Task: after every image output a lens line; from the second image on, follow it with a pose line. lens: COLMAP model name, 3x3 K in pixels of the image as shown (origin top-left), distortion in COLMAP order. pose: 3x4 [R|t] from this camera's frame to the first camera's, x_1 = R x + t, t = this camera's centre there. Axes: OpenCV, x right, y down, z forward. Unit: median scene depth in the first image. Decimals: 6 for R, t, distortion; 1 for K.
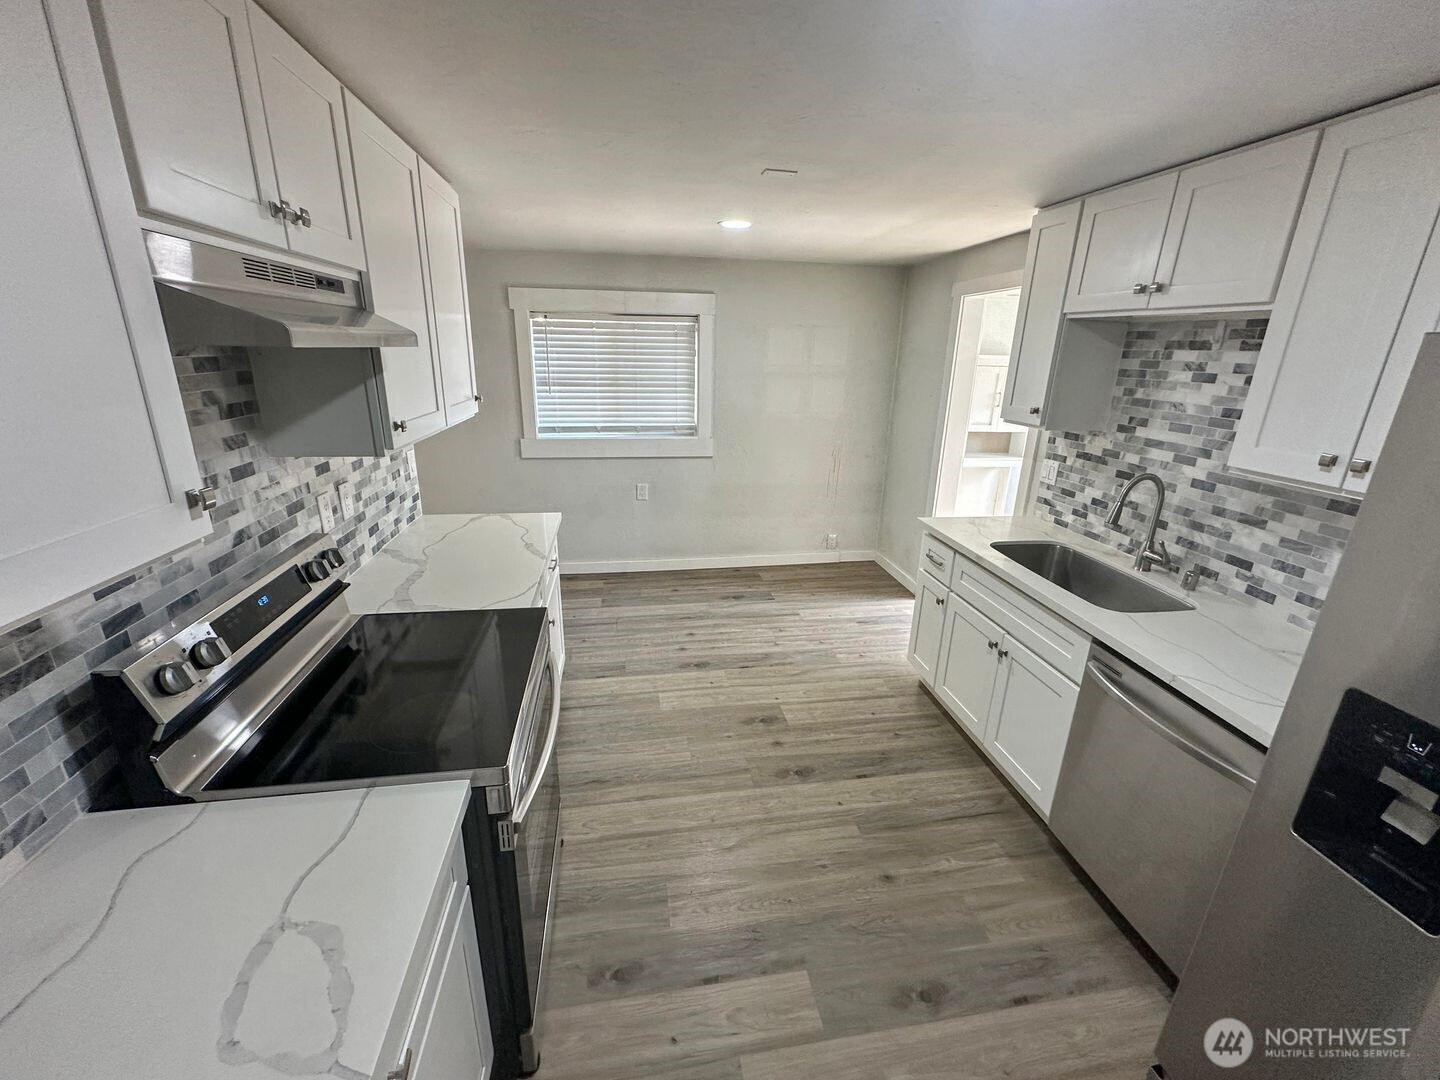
lens RADIAL K [[575.4, 0, 716.1], [0, 575.4, 533.5], [0, 0, 1]] dist [-0.003410, 0.000877]
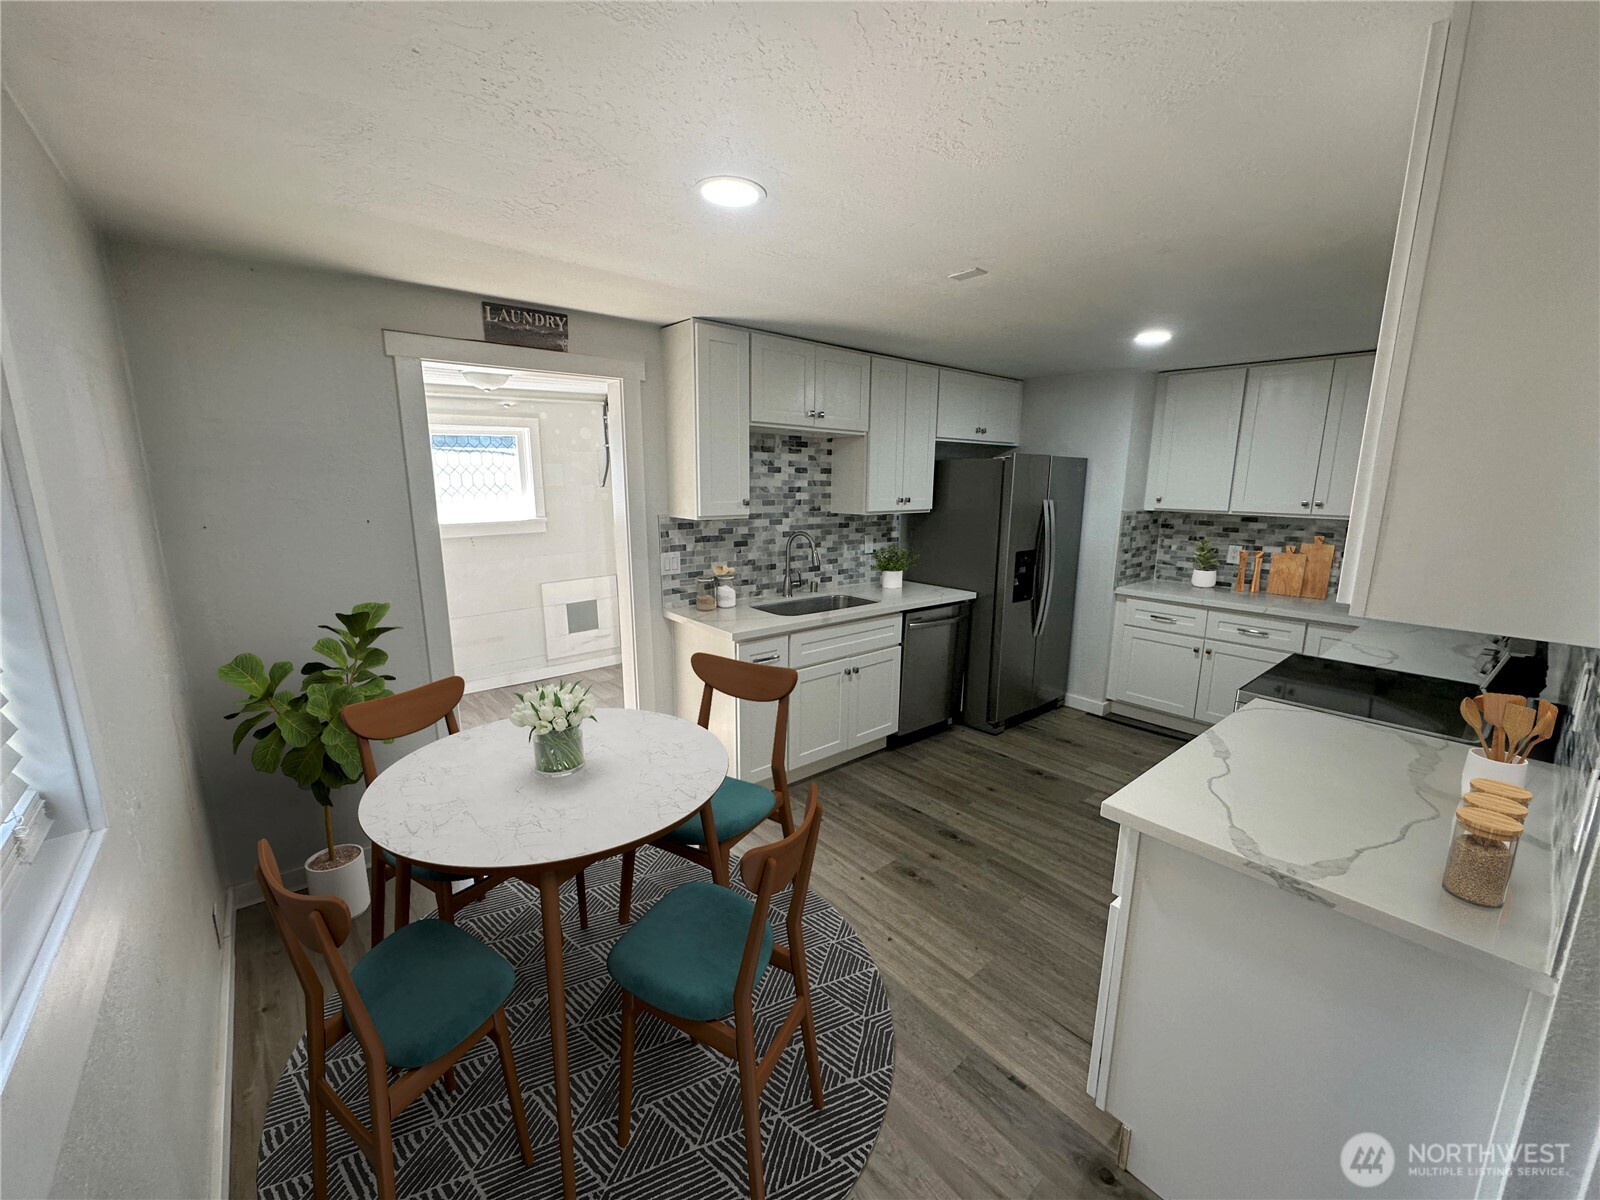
lens RADIAL K [[639.3, 0, 797.6], [0, 639.3, 602.1], [0, 0, 1]] dist [-0.003410, 0.000877]
pose [[-0.514666, -0.196373, 0.834600, -0.686299], [0.240607, 0.901224, 0.360422, -0.535392], [-0.822938, 0.386307, -0.416581, 1.737135]]
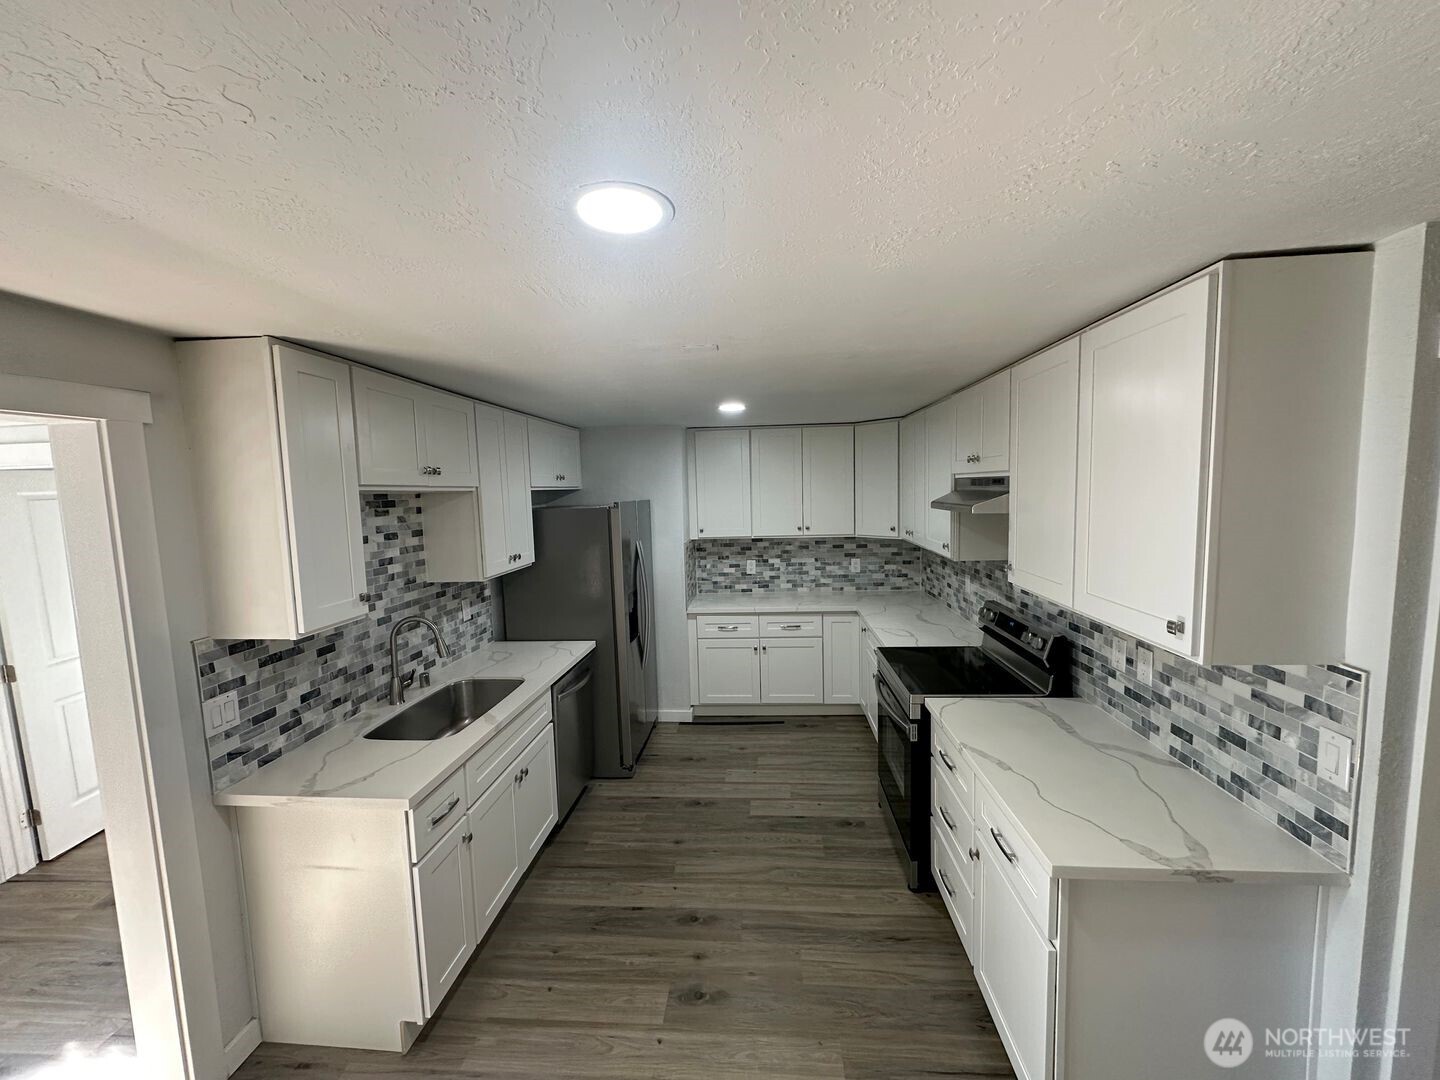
lens RADIAL K [[575.4, 0, 715.5], [0, 575.4, 539.3], [0, 0, 1]] dist [-0.003410, 0.000877]
pose [[-0.970536, -0.021776, 0.239969, -0.132113], [0.075773, 0.917802, 0.389741, -0.646198], [-0.228731, 0.396441, -0.889110, 1.793955]]
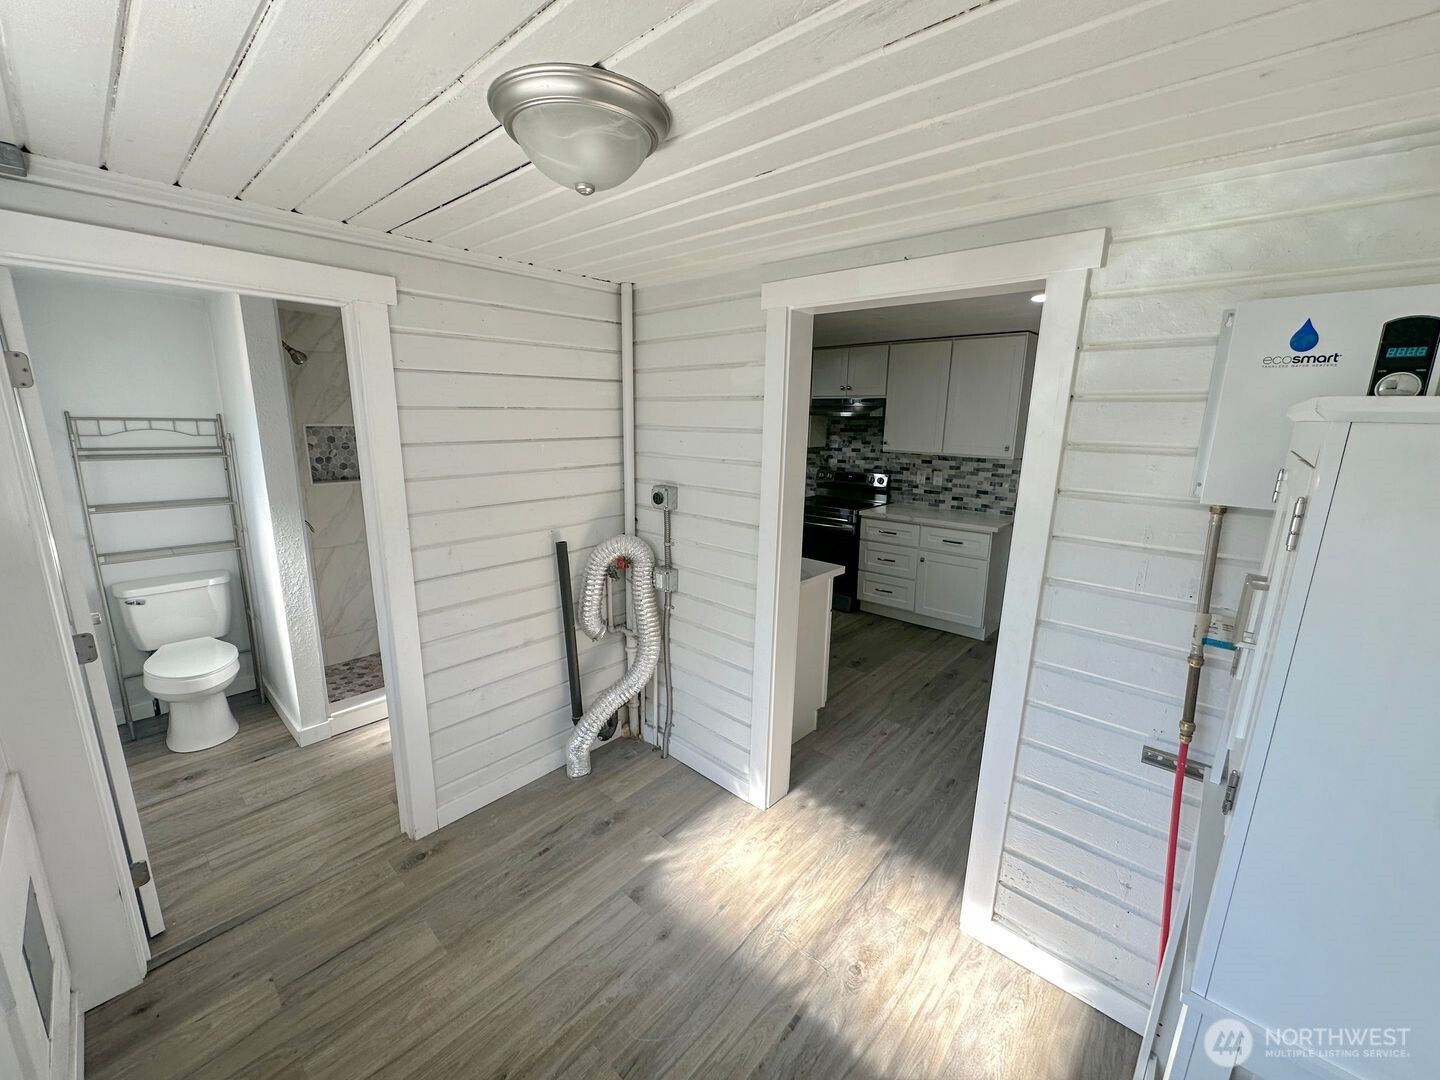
lens RADIAL K [[575.4, 0, 720.4], [0, 575.4, 537.7], [0, 0, 1]] dist [-0.003410, 0.000877]
pose [[-0.777528, 0.091060, -0.622221, 1.545807], [-0.227142, 0.881991, 0.412914, -0.593597], [0.586394, 0.462384, -0.665089, 2.031776]]
